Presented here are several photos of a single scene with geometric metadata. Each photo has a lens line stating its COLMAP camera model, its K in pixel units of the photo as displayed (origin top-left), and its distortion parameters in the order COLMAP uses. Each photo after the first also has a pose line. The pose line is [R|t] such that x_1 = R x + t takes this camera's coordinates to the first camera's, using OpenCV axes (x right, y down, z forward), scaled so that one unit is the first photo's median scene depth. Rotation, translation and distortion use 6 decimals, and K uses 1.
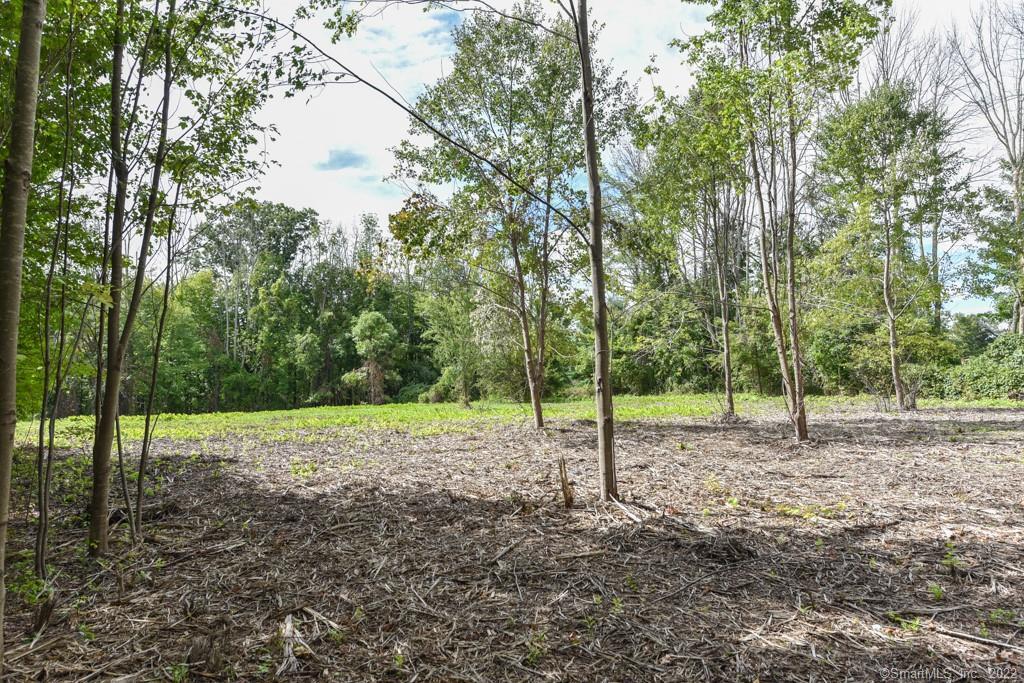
lens RADIAL K [[672.1, 0, 514.8], [0, 672.1, 341.2], [0, 0, 1]] dist [0.000265, 0.000547]
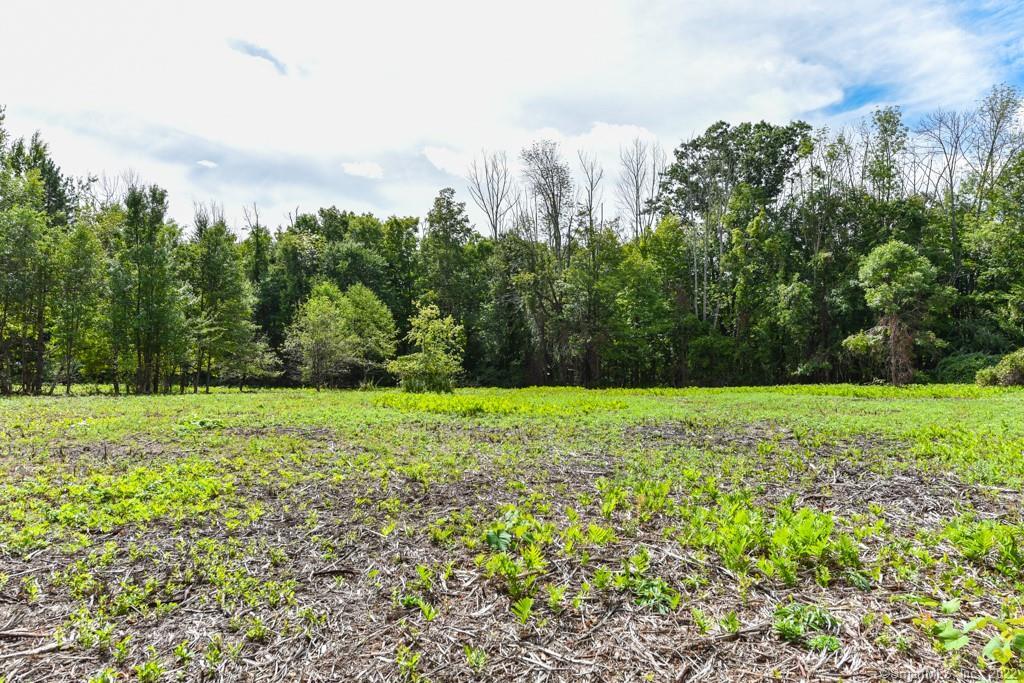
lens RADIAL K [[672.1, 0, 514.8], [0, 672.1, 341.2], [0, 0, 1]] dist [0.000265, 0.000547]
pose [[0.752282, 0.006352, -0.658810, -0.049523], [0.025683, 0.998911, 0.038957, 0.015538], [0.658340, -0.046227, 0.751300, 0.228122]]
